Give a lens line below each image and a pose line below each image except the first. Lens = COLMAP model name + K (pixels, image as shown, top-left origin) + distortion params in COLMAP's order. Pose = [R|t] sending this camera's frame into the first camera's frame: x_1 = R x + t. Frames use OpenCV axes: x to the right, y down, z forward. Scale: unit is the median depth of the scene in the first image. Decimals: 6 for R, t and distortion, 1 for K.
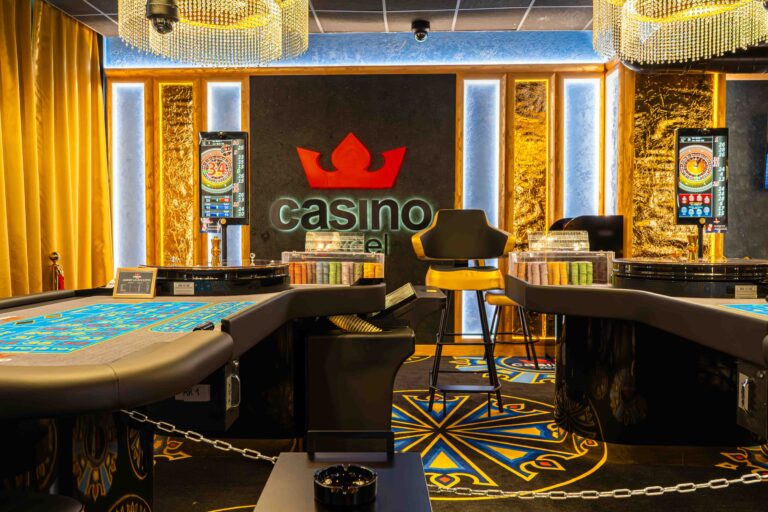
lens RADIAL K [[621.1, 0, 384.0], [0, 621.1, 256.0], [0, 0, 1]] dist [-0.001244, 0.001742]
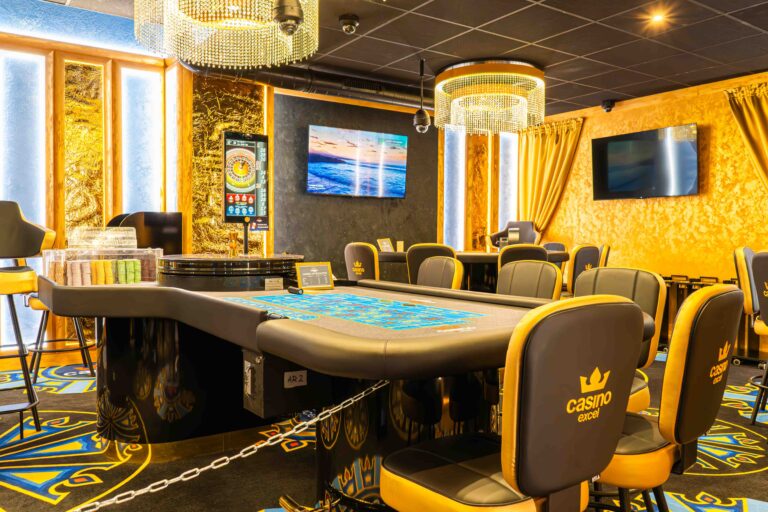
lens RADIAL K [[621.1, 0, 384.0], [0, 621.1, 256.0], [0, 0, 1]] dist [-0.001244, 0.001742]
pose [[0.798740, -0.014702, 0.601497, 0.052819], [0.011725, 0.999892, 0.008869, 0.000039], [-0.601562, -0.000031, 0.798826, -0.003628]]
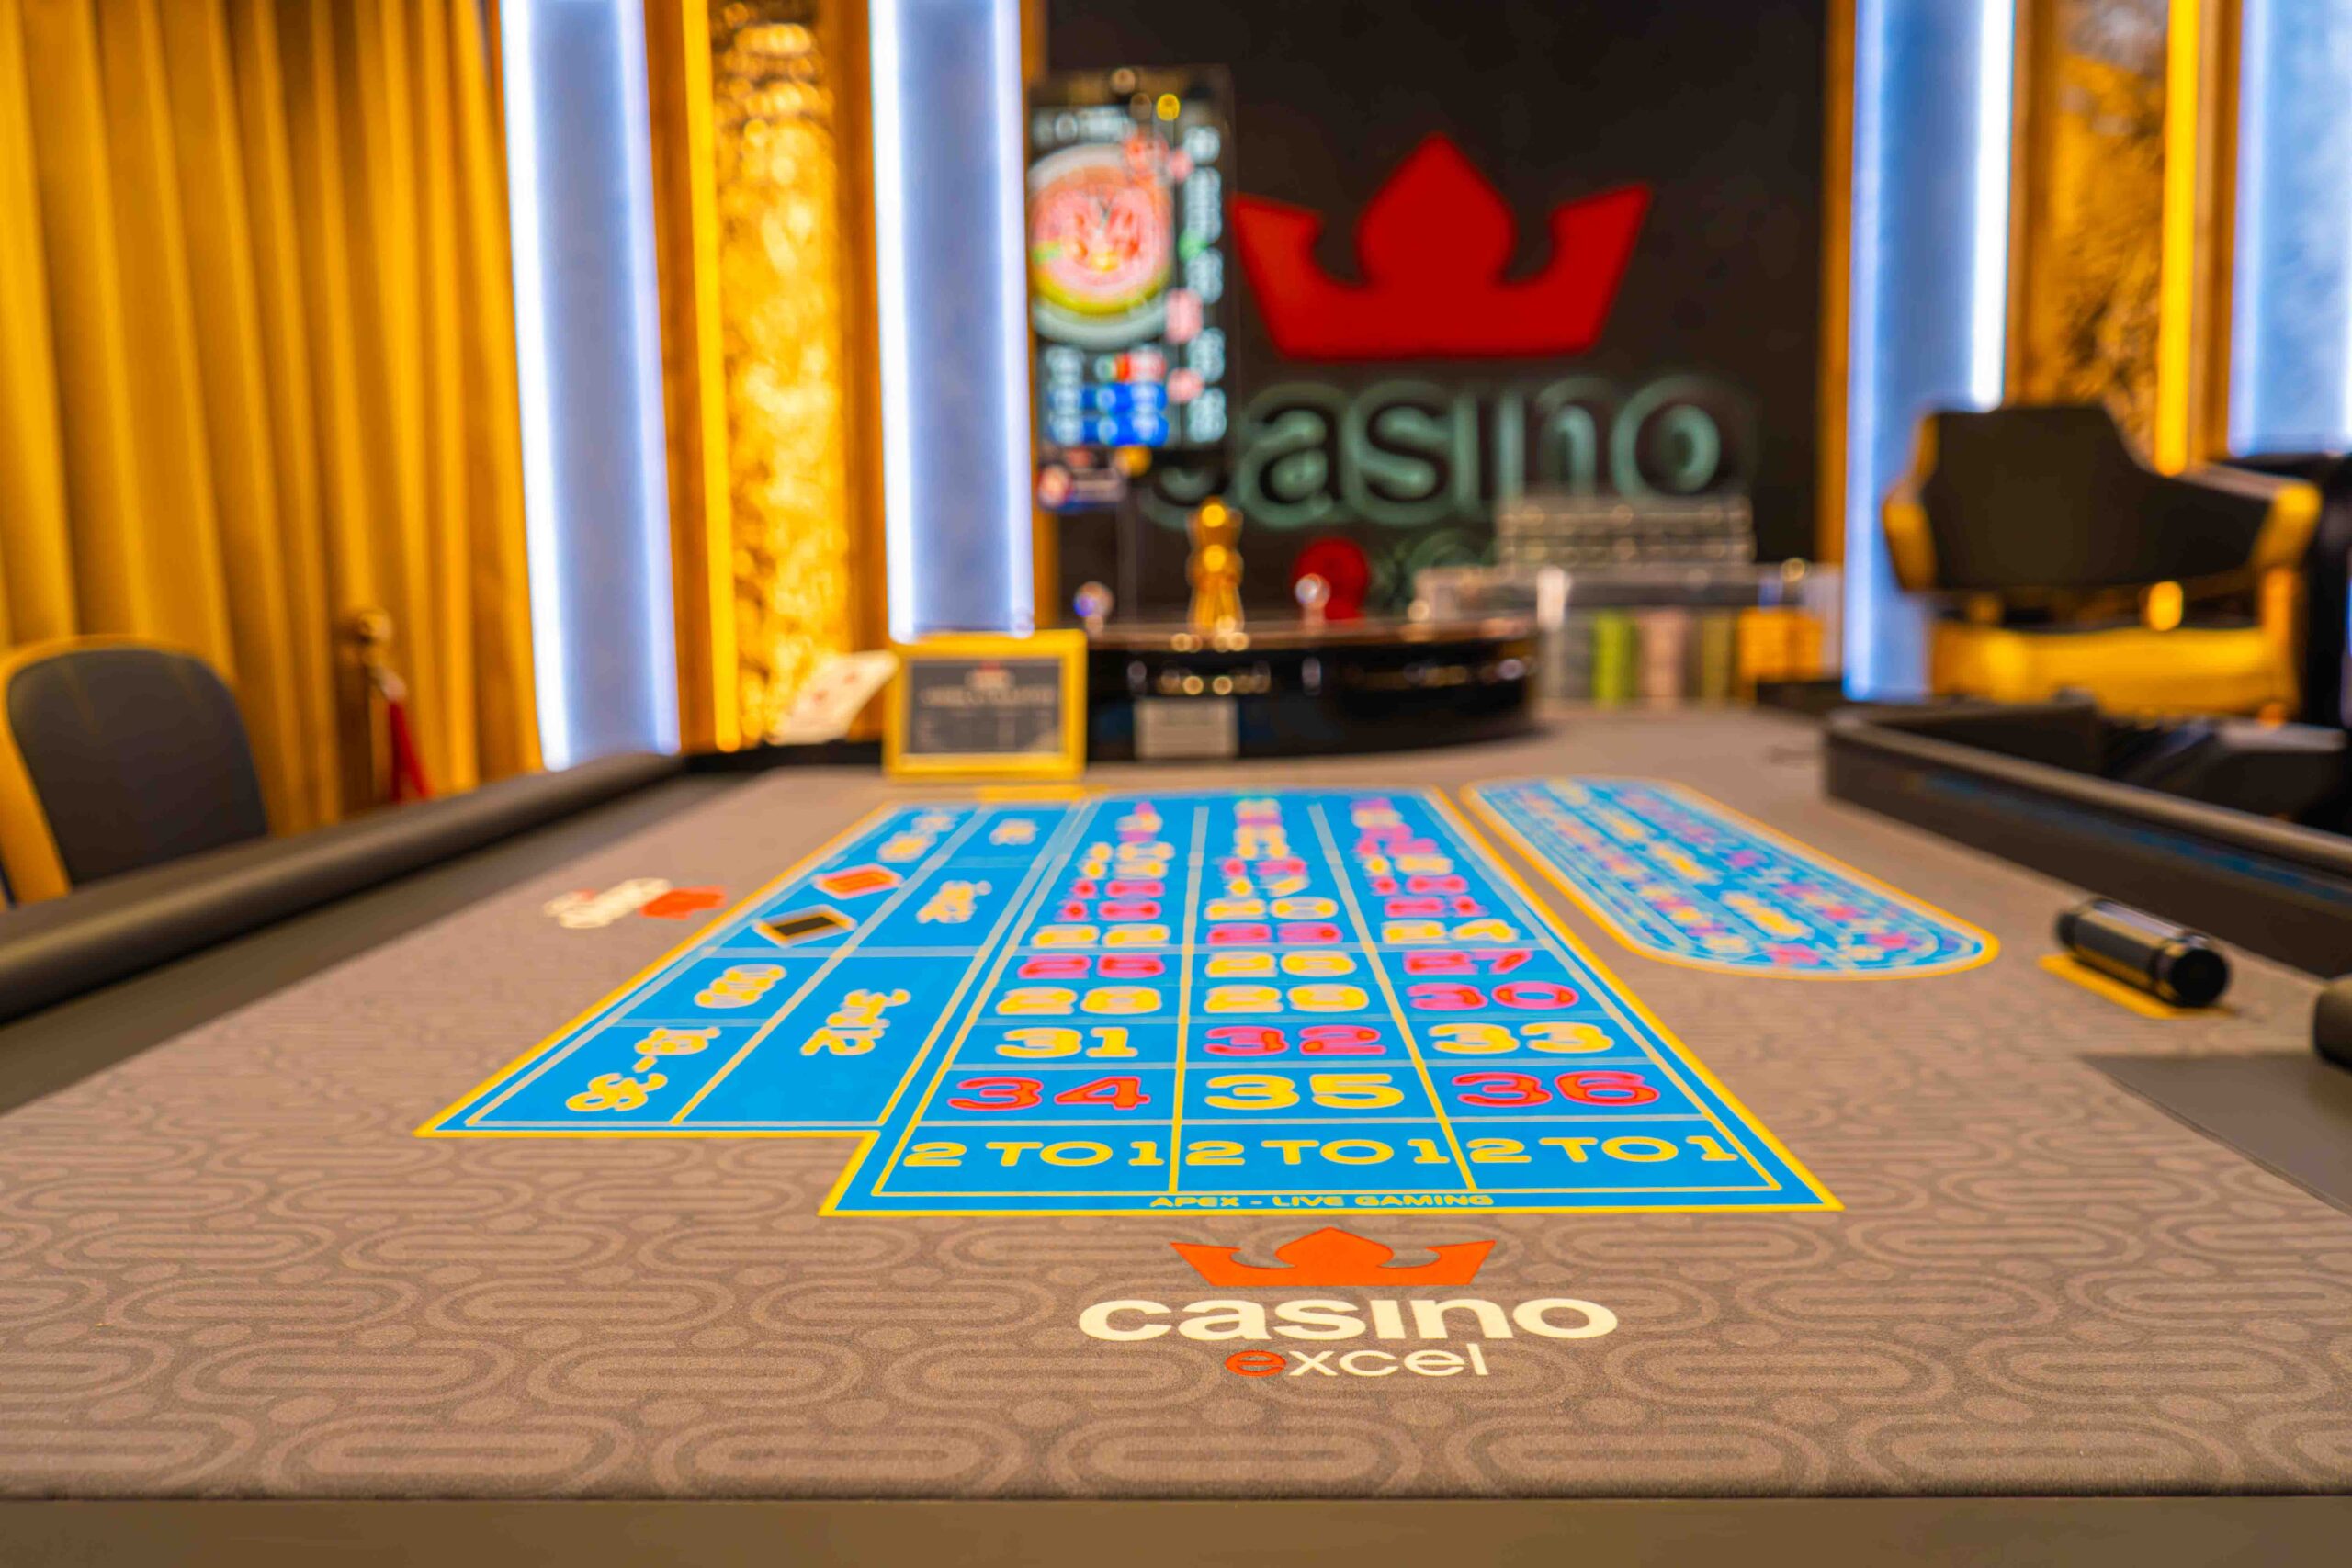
lens RADIAL K [[1902.0, 0, 1176.0], [0, 1902.0, 784.0], [0, 0, 1]] dist [-0.001244, 0.001742]
pose [[0.999630, -0.024149, 0.012534, -0.324730], [0.023118, 0.996787, 0.076691, 0.018886], [-0.014346, -0.076373, 0.996976, 0.315964]]
